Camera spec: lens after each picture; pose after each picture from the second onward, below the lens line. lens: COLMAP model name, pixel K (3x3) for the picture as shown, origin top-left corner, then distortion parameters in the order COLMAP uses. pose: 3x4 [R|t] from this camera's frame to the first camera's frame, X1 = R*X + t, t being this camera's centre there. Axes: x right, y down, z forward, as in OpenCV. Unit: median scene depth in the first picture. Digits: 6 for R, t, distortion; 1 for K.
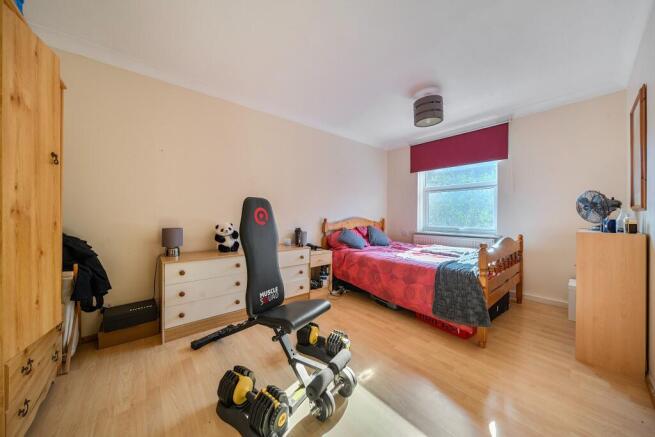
lens RADIAL K [[224.5, 0, 326.2], [0, 224.5, 217.2], [0, 0, 1]] dist [-0.001517, -0.000539]
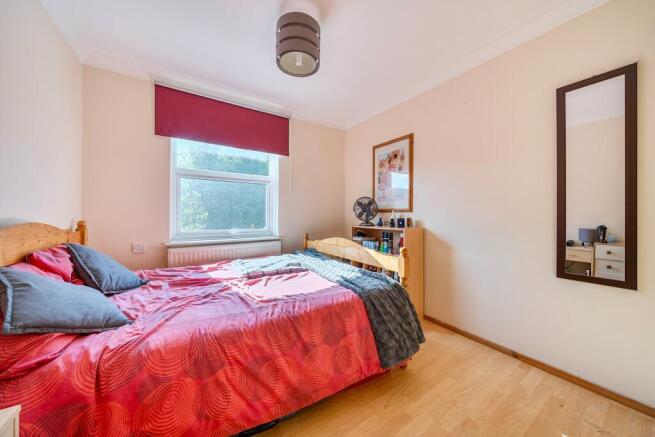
lens RADIAL K [[224.5, 0, 325.6], [0, 224.5, 215.9], [0, 0, 1]] dist [-0.001517, -0.000539]
pose [[0.136713, -0.005311, 0.990597, -0.104021], [0.002191, 0.999985, 0.005059, -0.006926], [-0.990608, 0.001479, 0.136722, 0.600328]]
